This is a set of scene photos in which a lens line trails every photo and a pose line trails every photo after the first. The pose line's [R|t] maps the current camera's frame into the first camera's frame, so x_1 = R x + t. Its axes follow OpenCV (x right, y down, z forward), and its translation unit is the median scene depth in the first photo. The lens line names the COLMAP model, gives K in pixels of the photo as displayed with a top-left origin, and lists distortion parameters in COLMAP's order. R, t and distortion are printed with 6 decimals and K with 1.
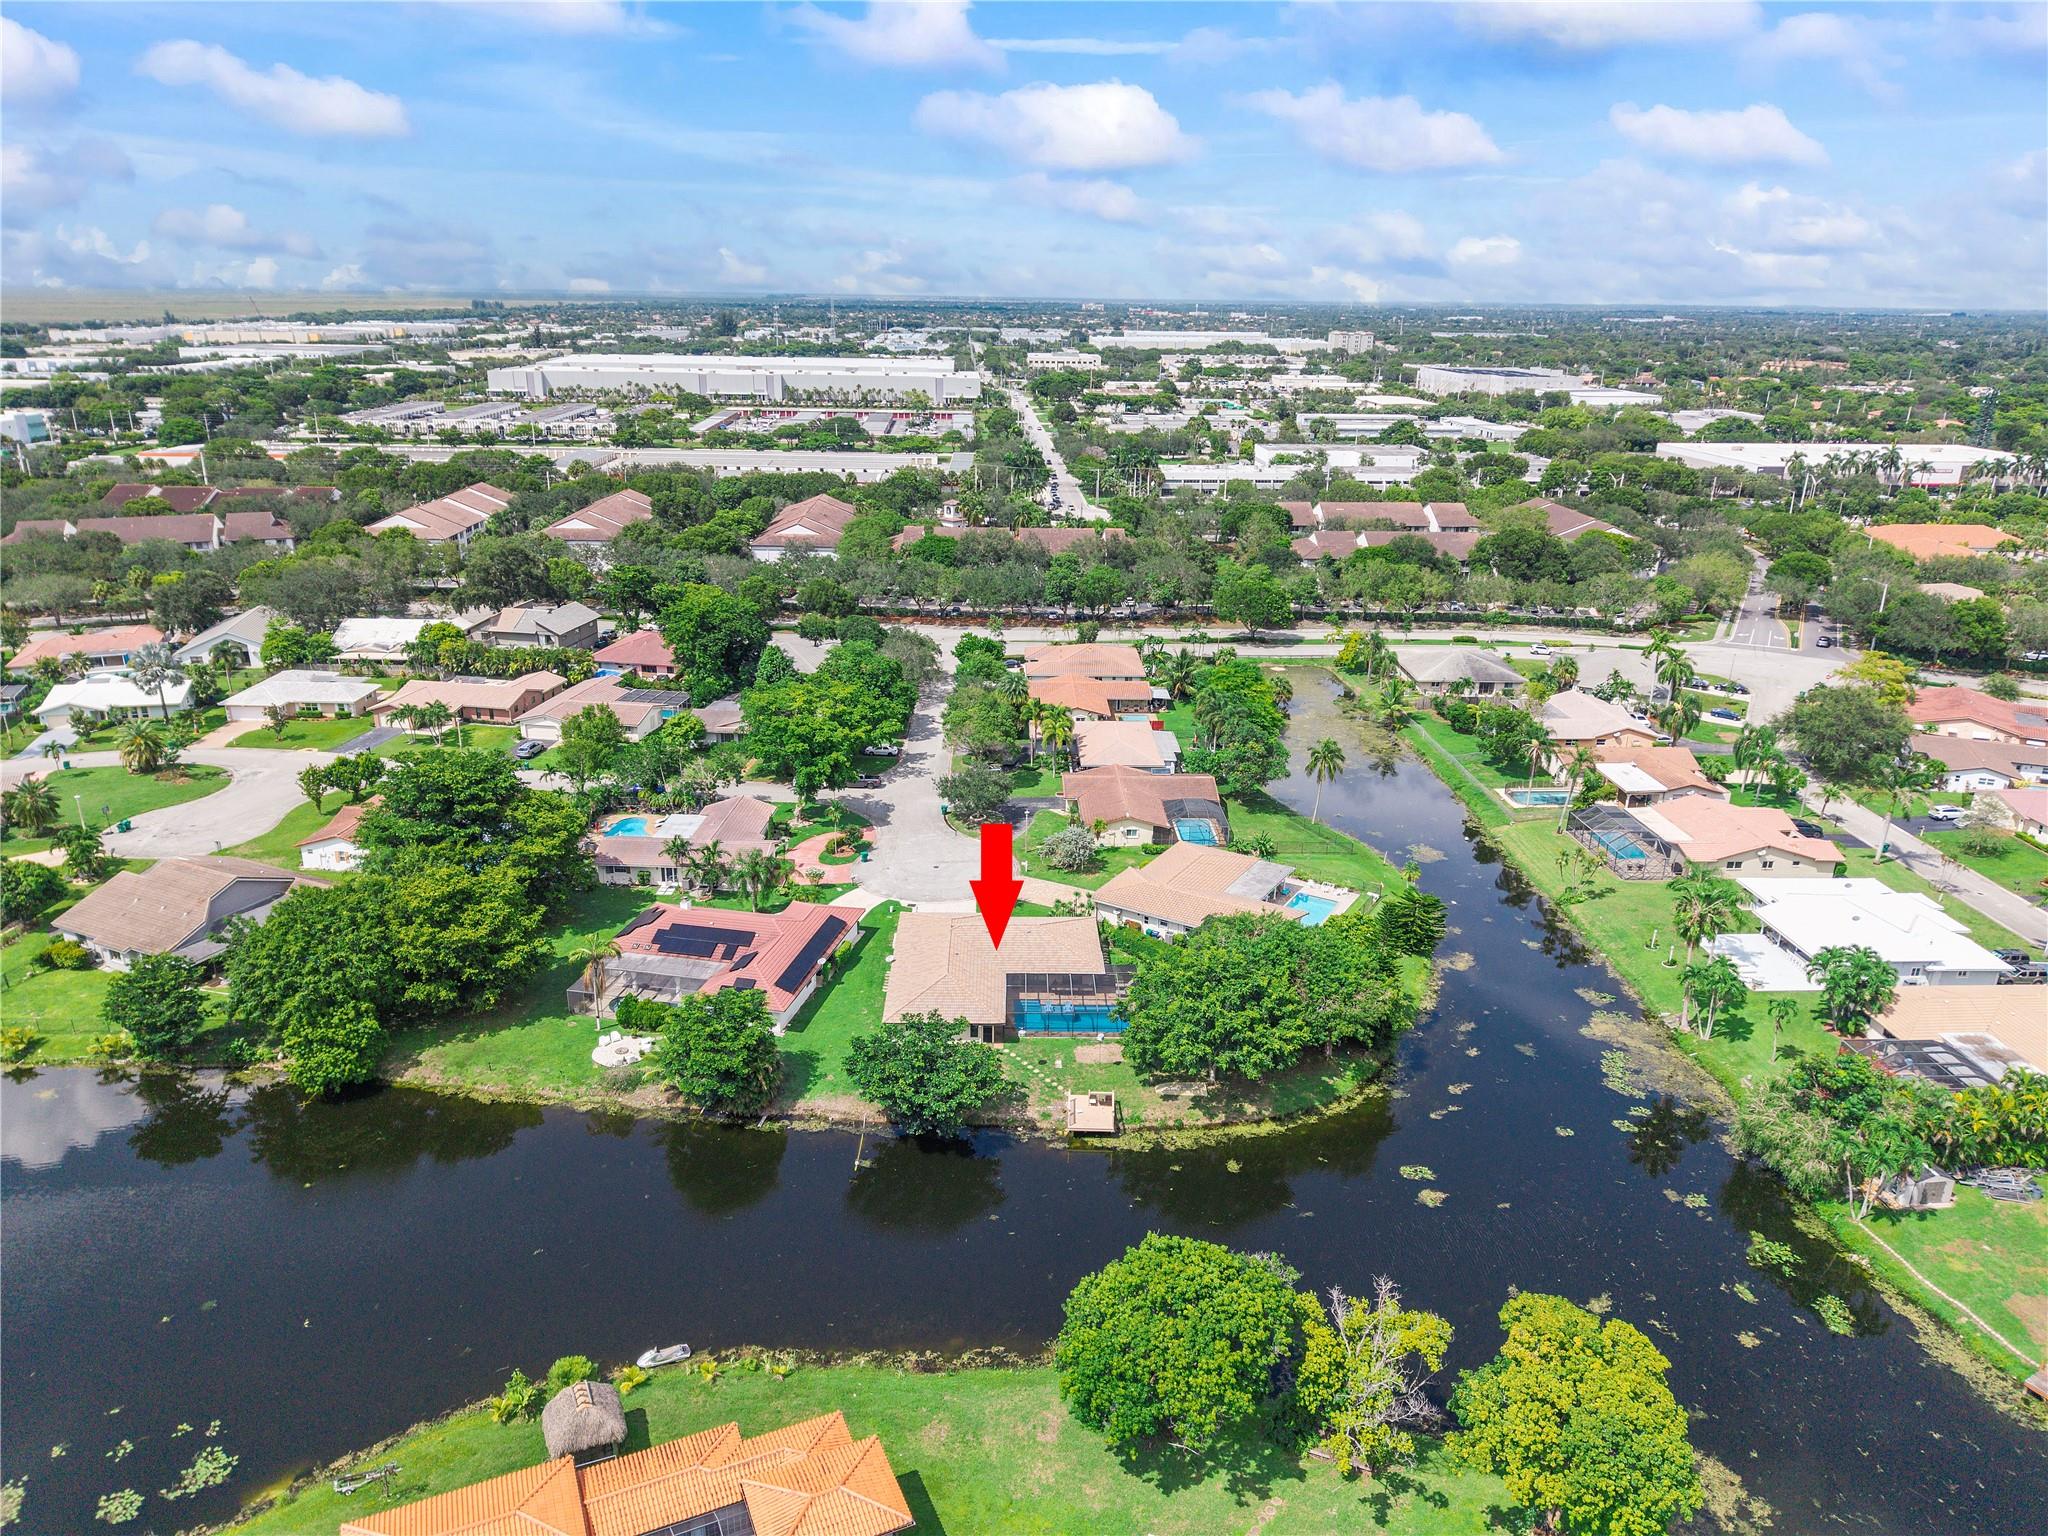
lens RADIAL K [[1432.0, 0, 1024.0], [0, 1432.0, 768.0], [0, 0, 1]] dist [0.009760, 0.001940]
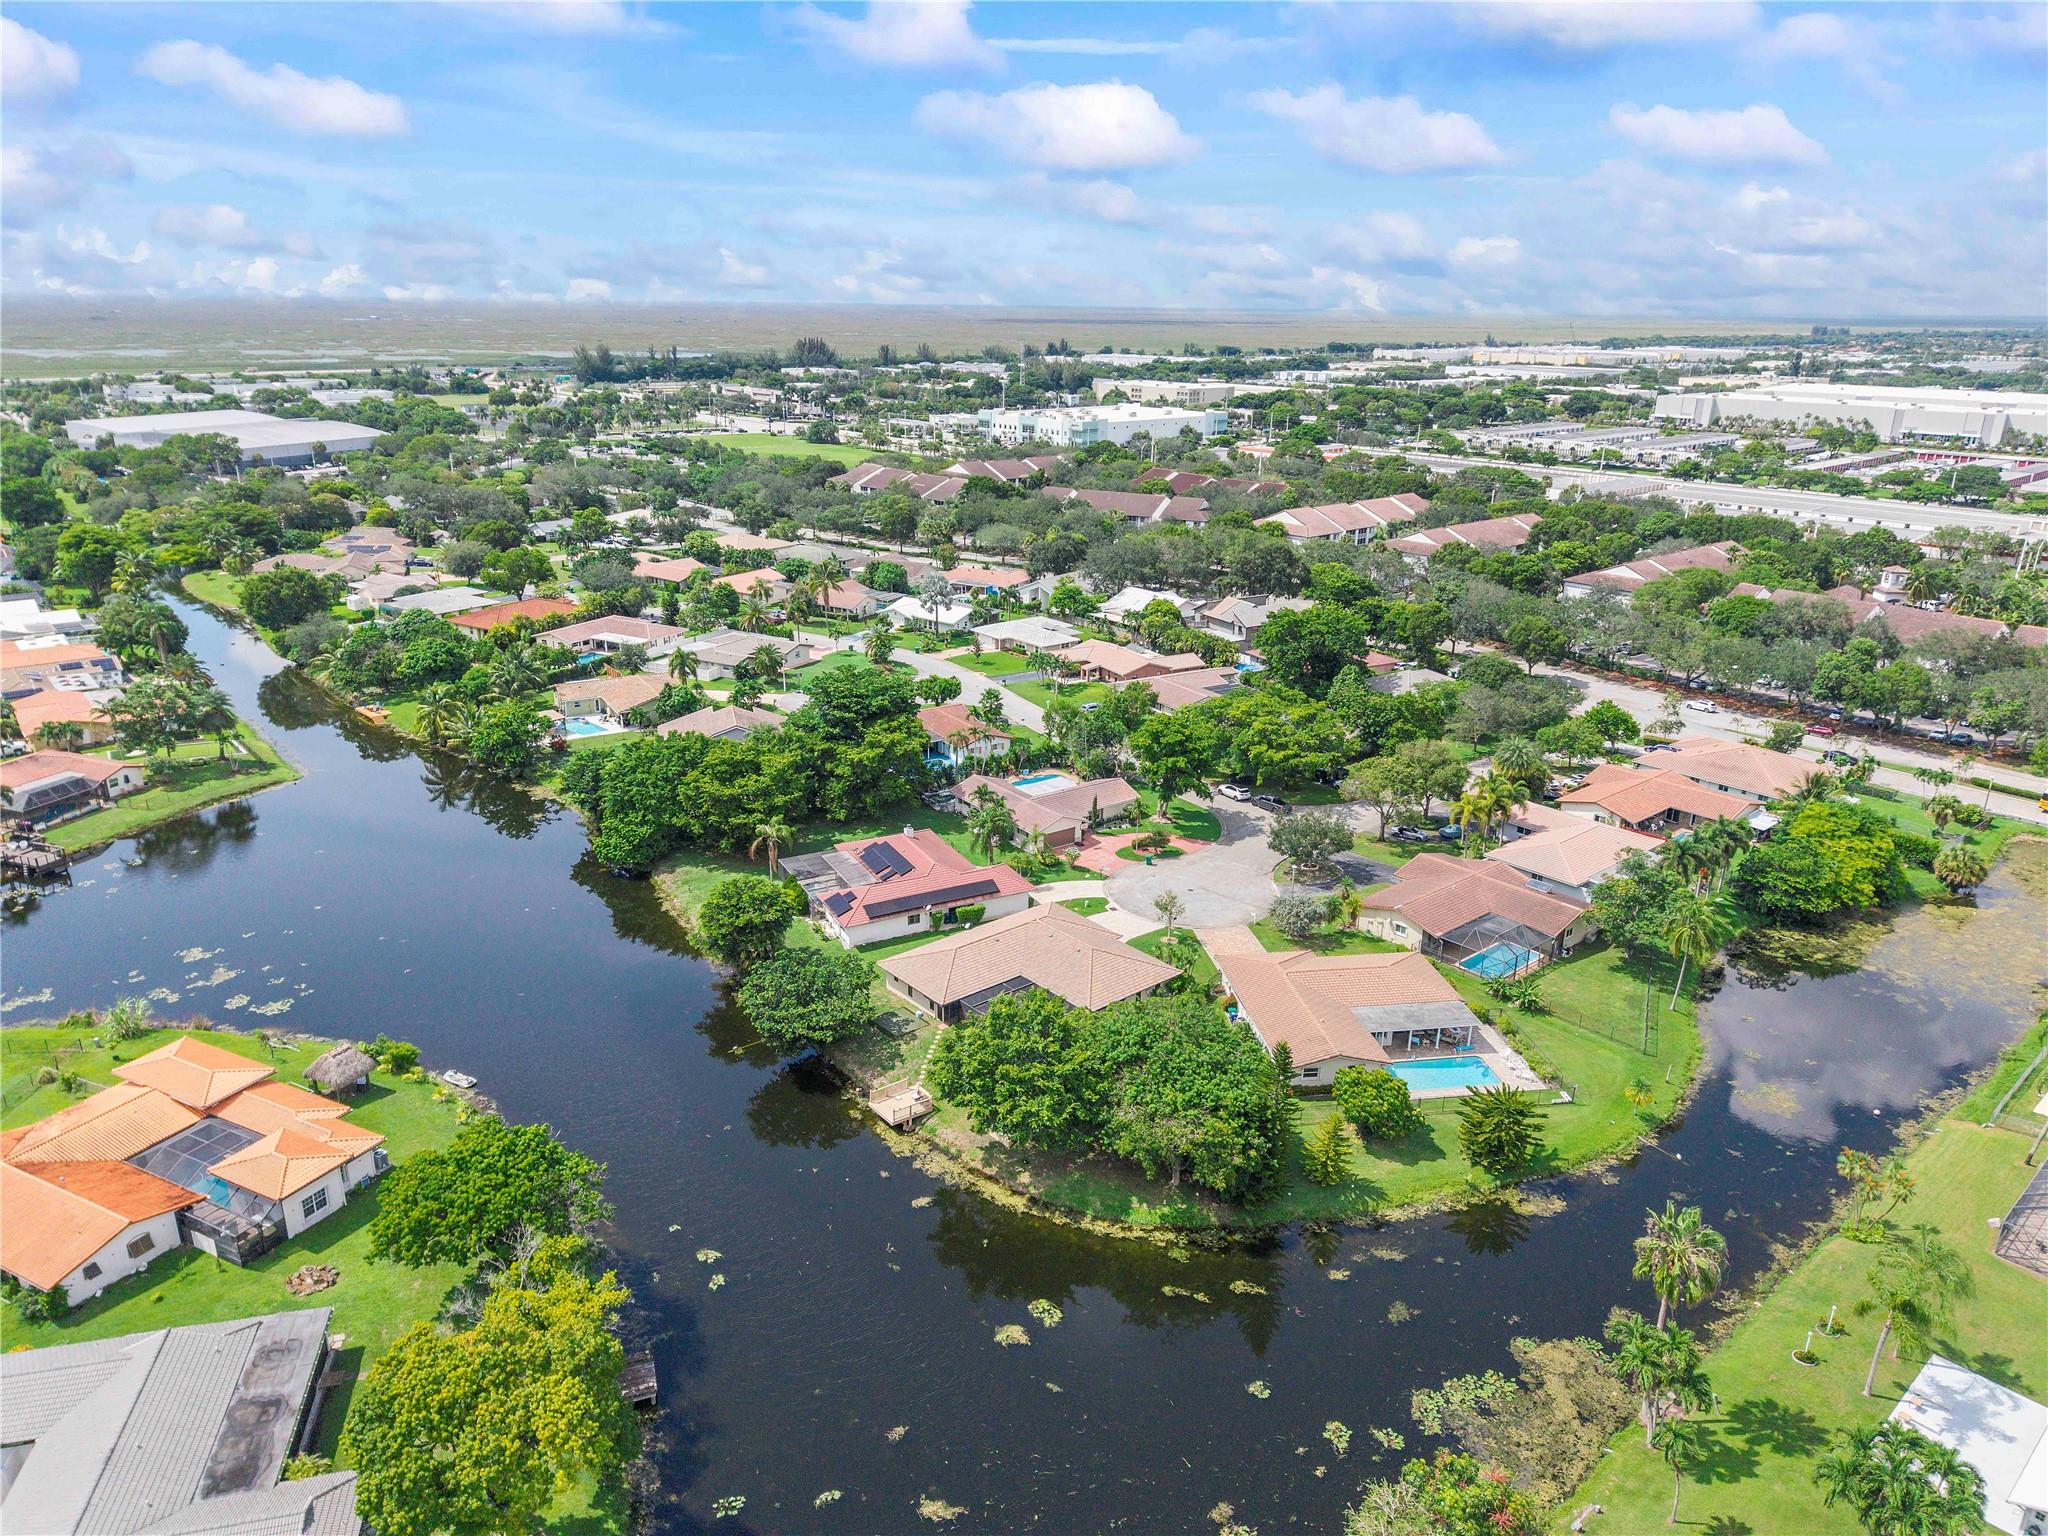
lens RADIAL K [[1432.0, 0, 1024.0], [0, 1432.0, 768.0], [0, 0, 1]] dist [0.009760, 0.001940]
pose [[0.621591, 0.237209, -0.746563, 0.440722], [-0.250421, 0.963210, 0.097544, -0.059628], [0.742235, 0.126322, 0.658125, 0.203254]]
